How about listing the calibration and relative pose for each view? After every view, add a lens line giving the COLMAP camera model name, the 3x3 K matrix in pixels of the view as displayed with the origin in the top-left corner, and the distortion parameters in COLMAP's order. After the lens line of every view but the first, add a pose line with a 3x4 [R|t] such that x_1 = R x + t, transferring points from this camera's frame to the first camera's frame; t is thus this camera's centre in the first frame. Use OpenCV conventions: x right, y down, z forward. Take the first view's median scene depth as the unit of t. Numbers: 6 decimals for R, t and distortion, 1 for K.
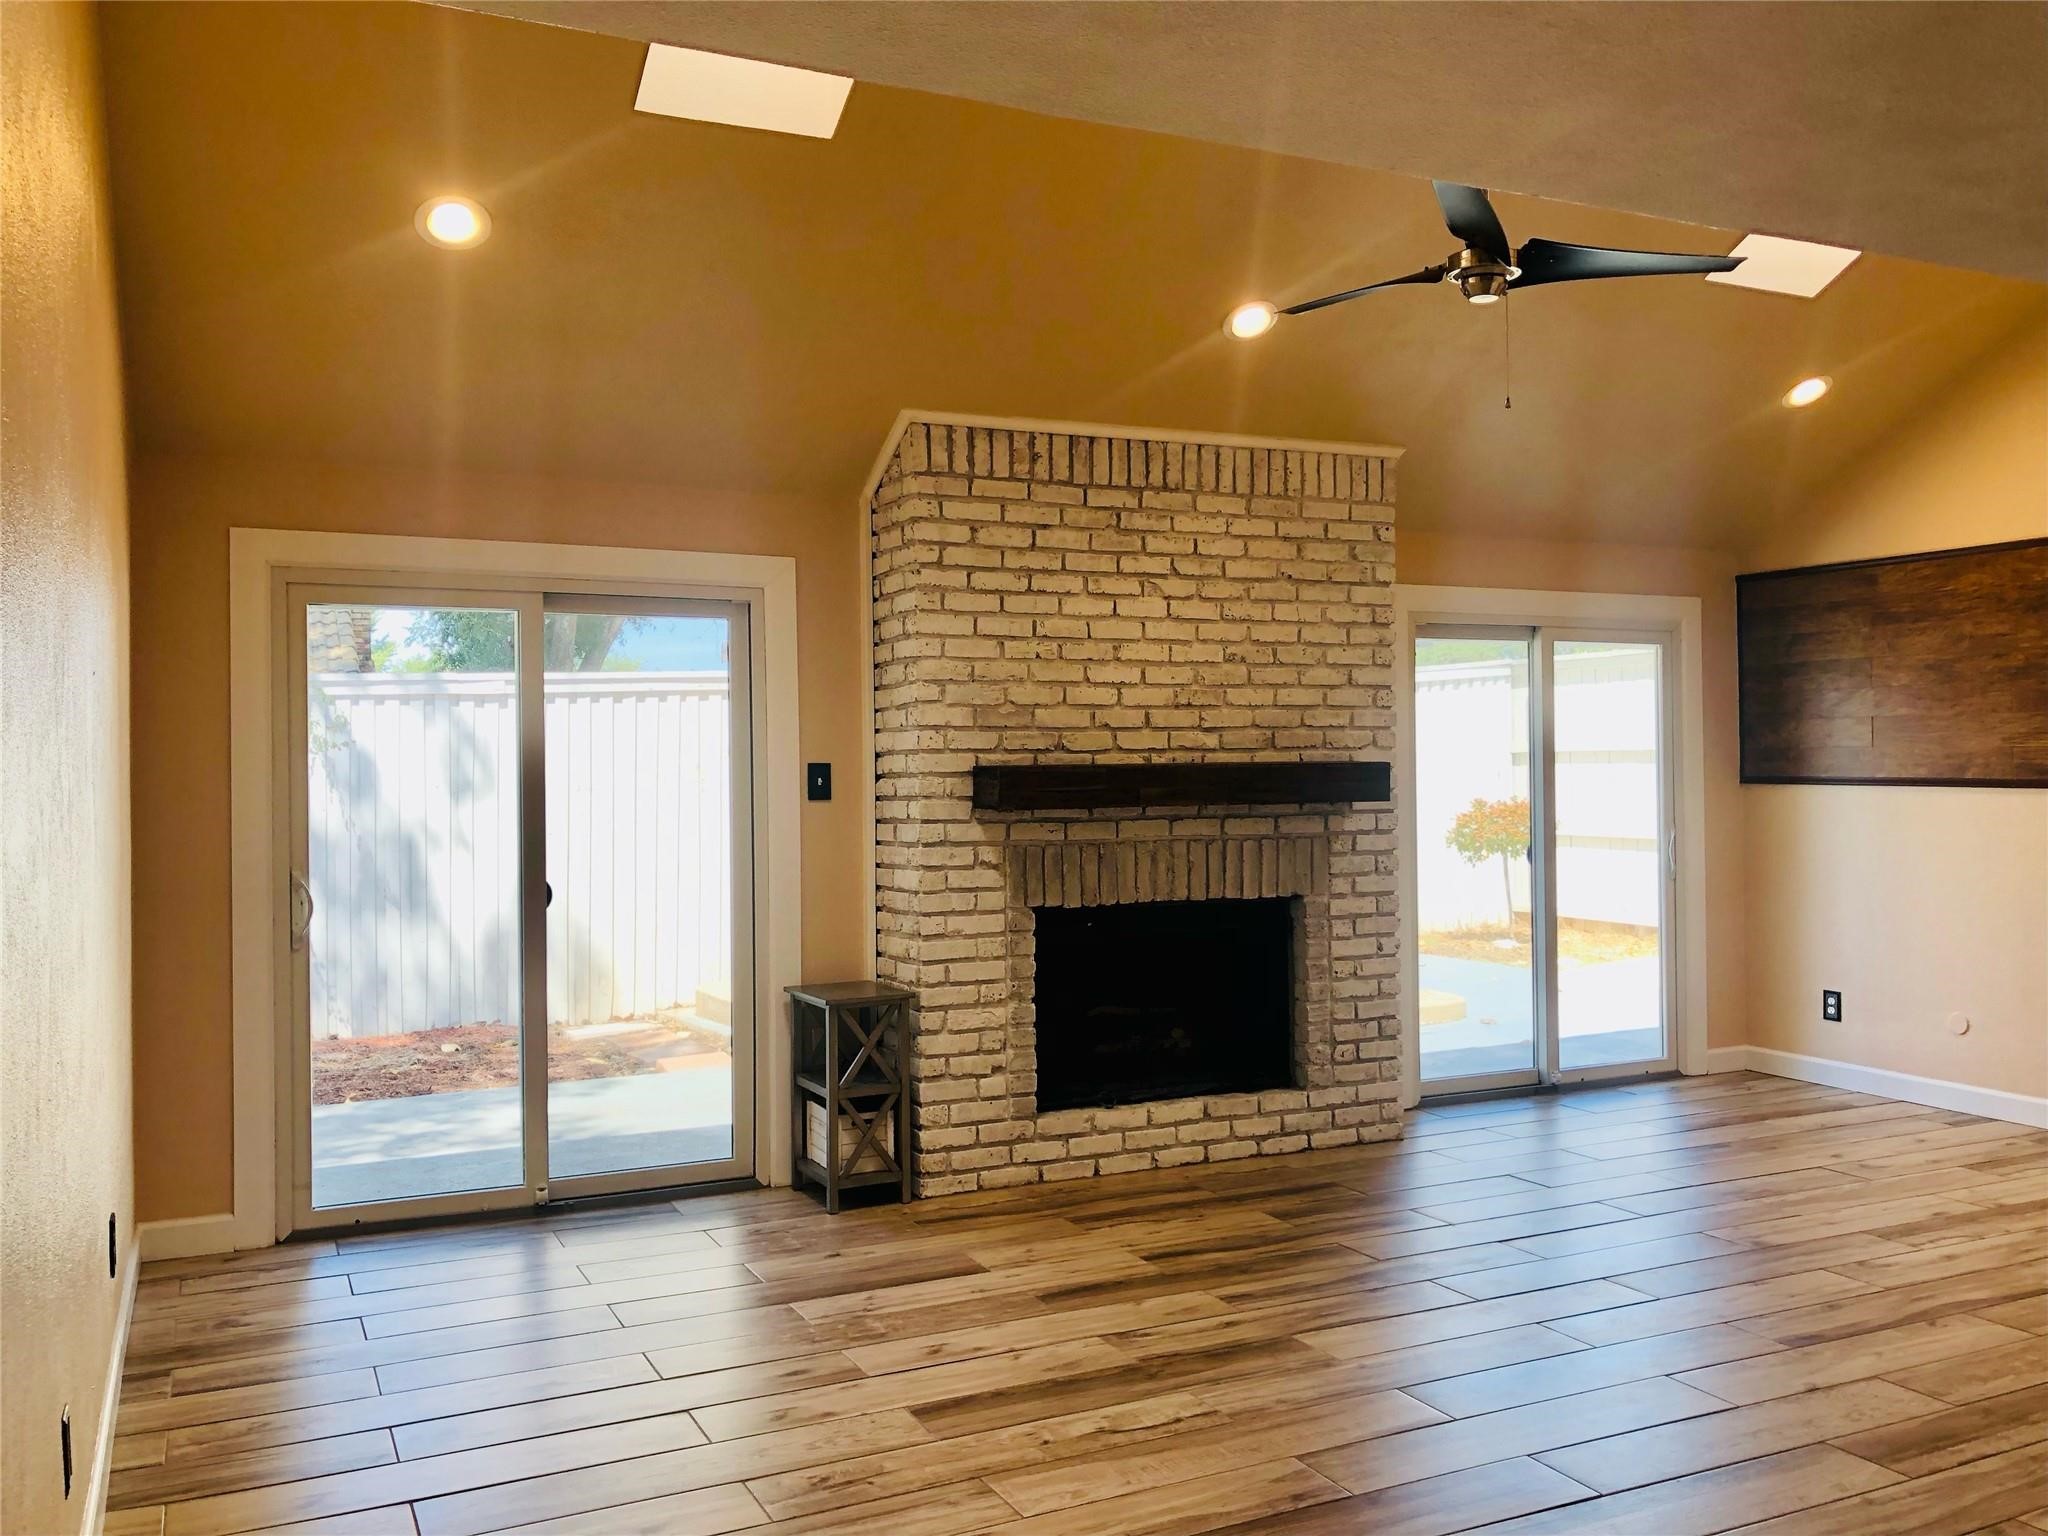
lens RADIAL K [[1691.3, 0, 1022.4], [0, 1691.3, 769.2], [0, 0, 1]] dist [0.045169, -0.049689]
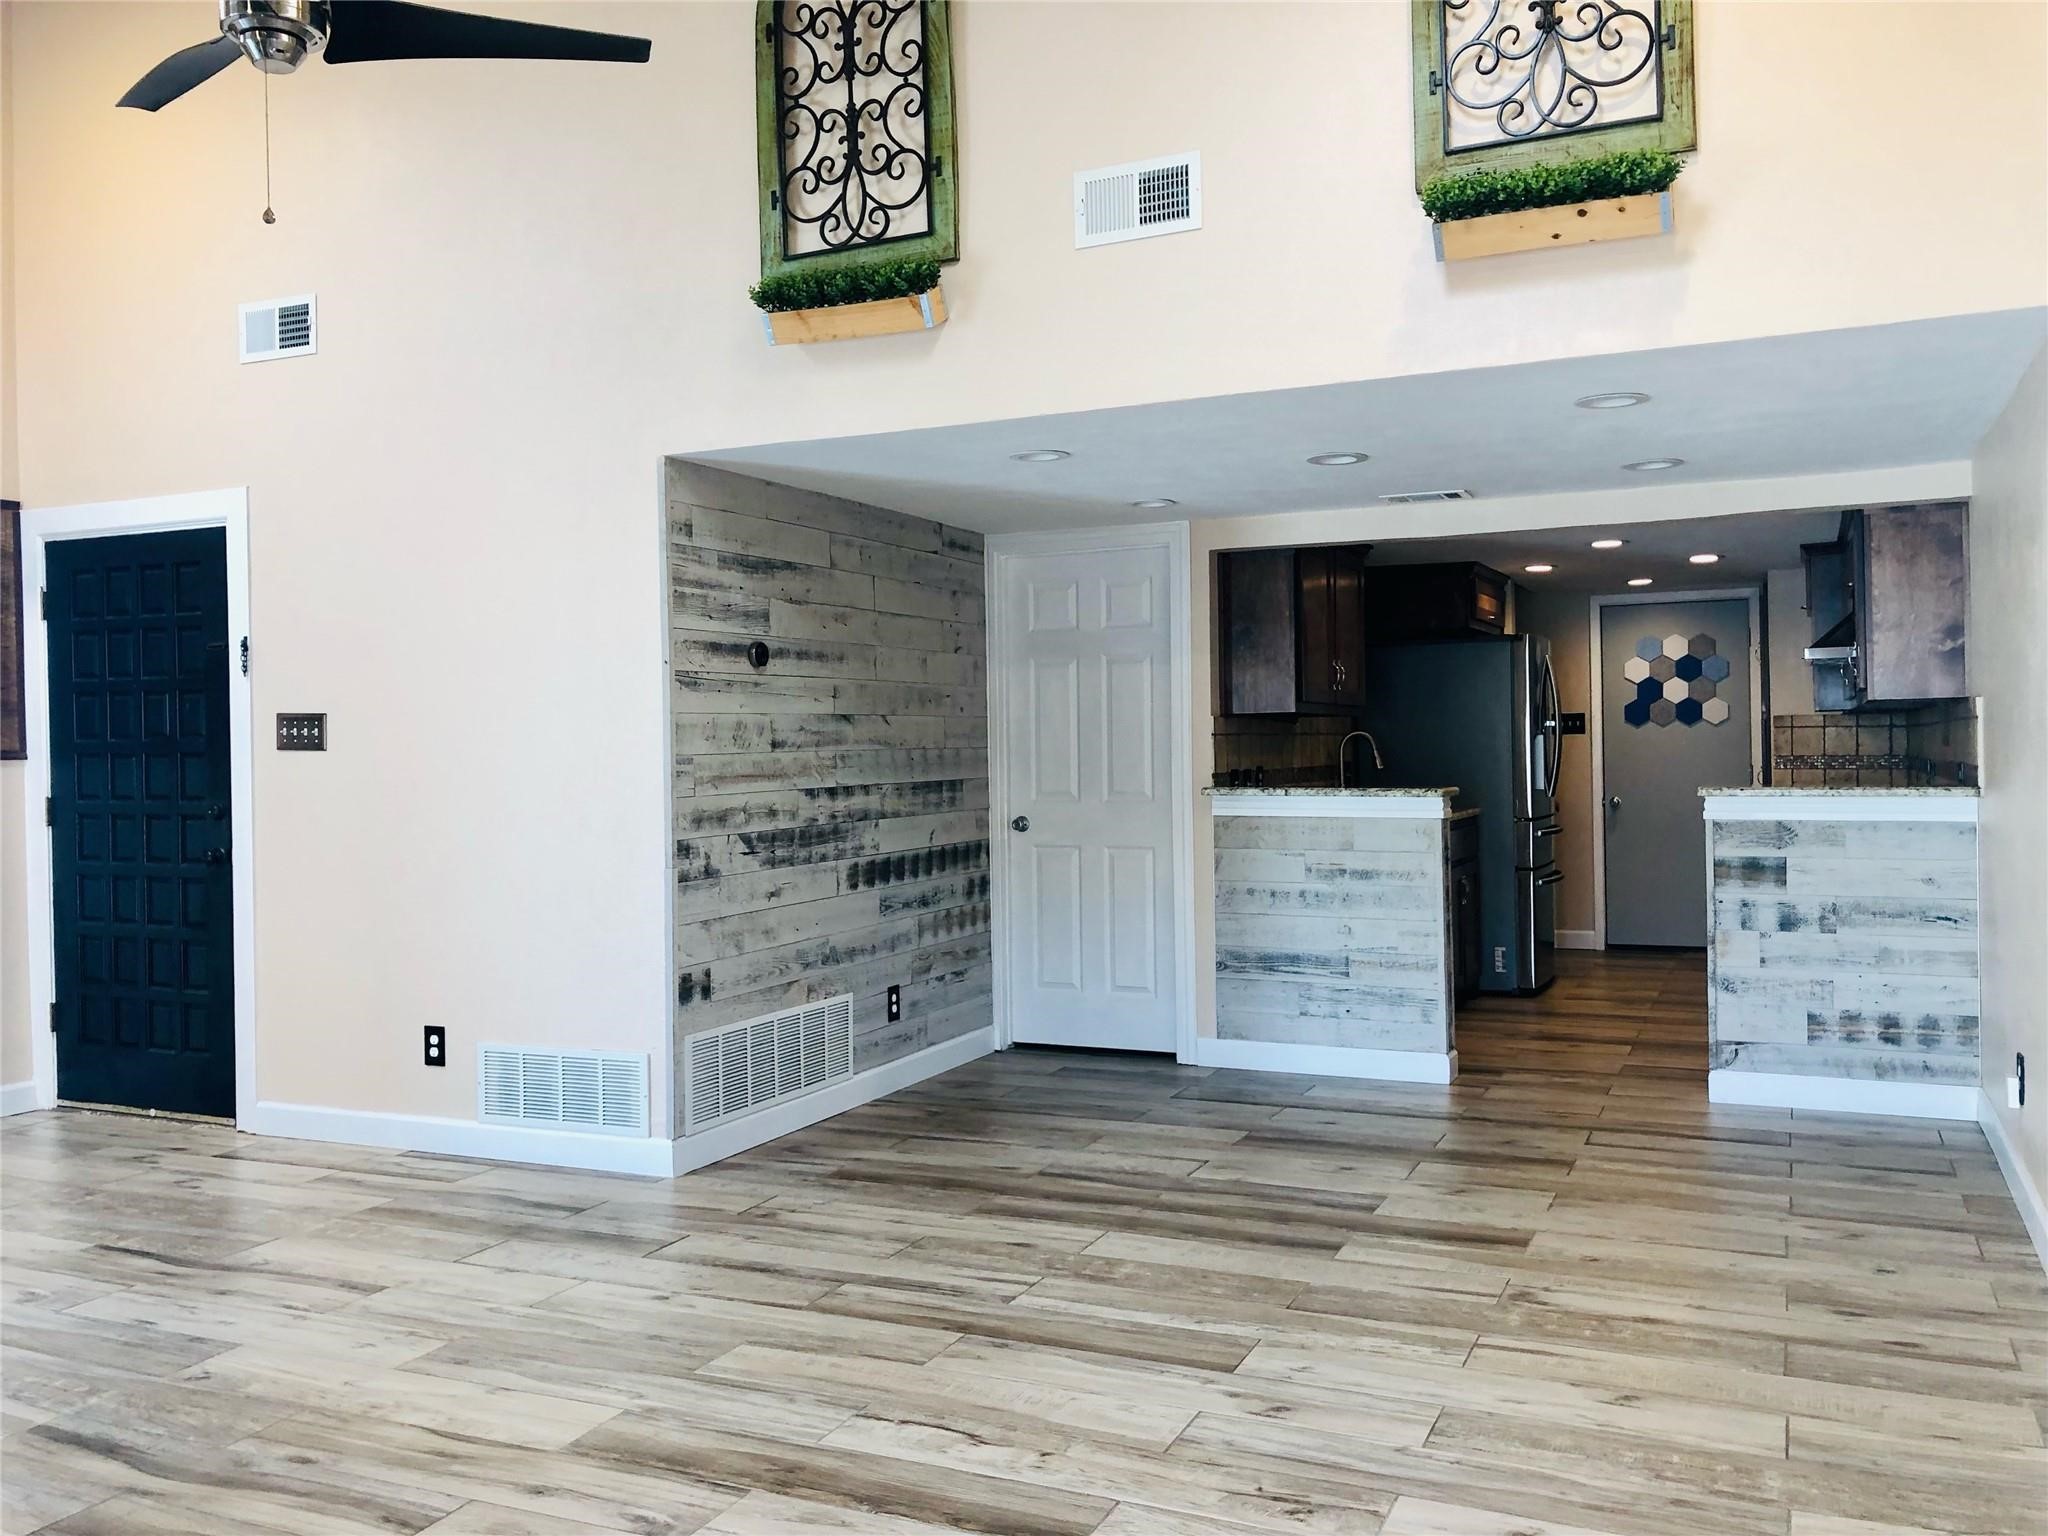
lens RADIAL K [[1691.3, 0, 1026.8], [0, 1691.3, 755.5], [0, 0, 1]] dist [0.045169, -0.049689]
pose [[-0.637776, 0.016521, 0.770044, -0.619314], [0.019798, 0.999791, -0.005053, 0.042123], [-0.769967, 0.012023, -0.637970, 1.475547]]
